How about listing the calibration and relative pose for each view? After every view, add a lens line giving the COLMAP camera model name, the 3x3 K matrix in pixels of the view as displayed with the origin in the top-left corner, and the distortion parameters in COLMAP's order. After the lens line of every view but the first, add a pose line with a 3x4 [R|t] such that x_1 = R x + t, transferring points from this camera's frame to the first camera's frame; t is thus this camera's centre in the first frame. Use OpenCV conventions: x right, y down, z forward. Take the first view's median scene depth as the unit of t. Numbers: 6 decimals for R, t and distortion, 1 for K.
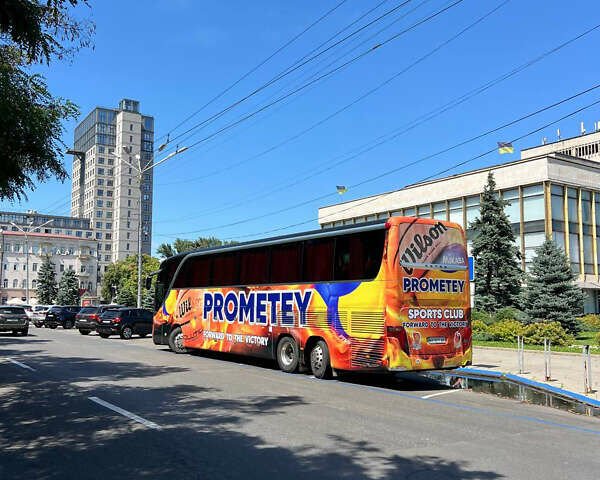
lens RADIAL K [[616.6, 0, 308.4], [0, 616.6, 240.1], [0, 0, 1]] dist [0.103360, -0.223935]
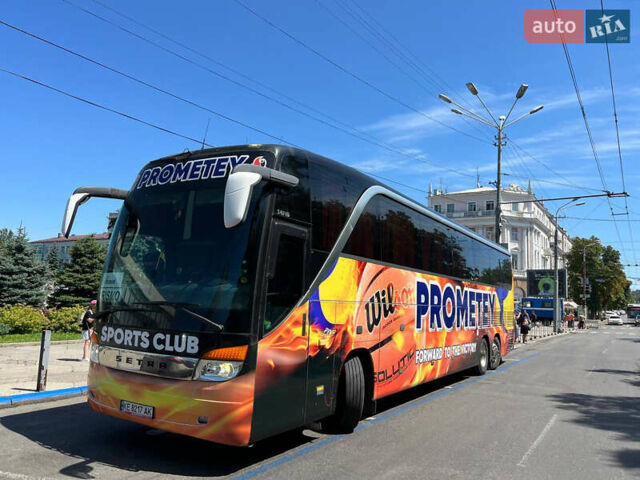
lens RADIAL K [[486.5, 0, 320.0], [0, 486.5, 240.0], [0, 0, 1]] dist [0.077993, -0.143841]
pose [[-0.388800, 0.091084, 0.916809, -0.630666], [-0.140205, 0.977662, -0.156588, 0.154717], [-0.910592, -0.189423, -0.367344, 1.482038]]
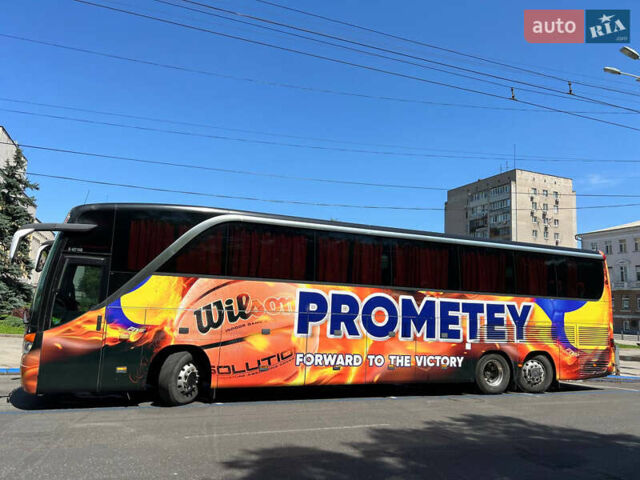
lens RADIAL K [[486.5, 0, 320.0], [0, 486.5, 240.0], [0, 0, 1]] dist [0.077993, -0.143841]
pose [[0.216168, 0.134436, 0.967056, -0.754902], [-0.140831, 0.984410, -0.105369, 0.100050], [-0.966146, -0.113415, 0.231731, 1.047173]]
